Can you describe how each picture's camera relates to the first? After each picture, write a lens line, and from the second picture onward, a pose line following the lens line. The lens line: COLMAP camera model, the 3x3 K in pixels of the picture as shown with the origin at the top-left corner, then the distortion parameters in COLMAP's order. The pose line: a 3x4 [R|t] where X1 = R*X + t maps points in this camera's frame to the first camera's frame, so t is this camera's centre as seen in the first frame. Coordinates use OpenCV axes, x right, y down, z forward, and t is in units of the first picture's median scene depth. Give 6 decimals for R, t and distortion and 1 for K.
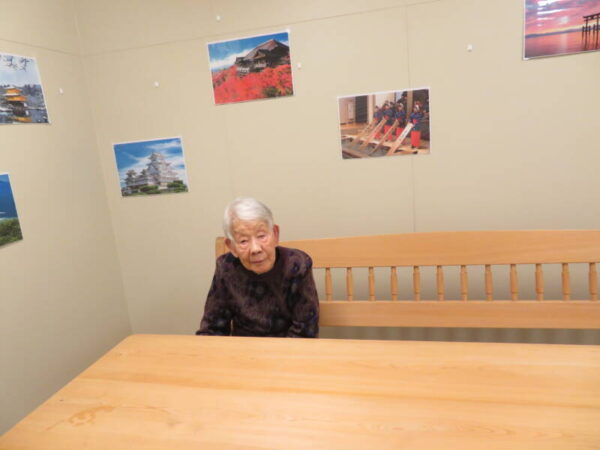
lens RADIAL K [[454.6, 0, 300.0], [0, 454.6, 225.0], [0, 0, 1]] dist [-0.004831, -0.003769]
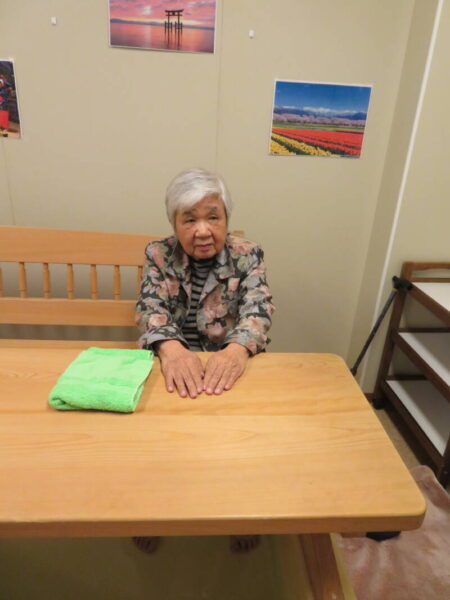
lens RADIAL K [[454.6, 0, 225.0], [0, 454.6, 300.0], [0, 0, 1]] dist [-0.004831, -0.003769]
pose [[0.940457, 0.022562, 0.339162, 0.416589], [-0.078260, 0.985361, 0.151457, -0.009009], [-0.330780, -0.168982, 0.928456, -0.040067]]
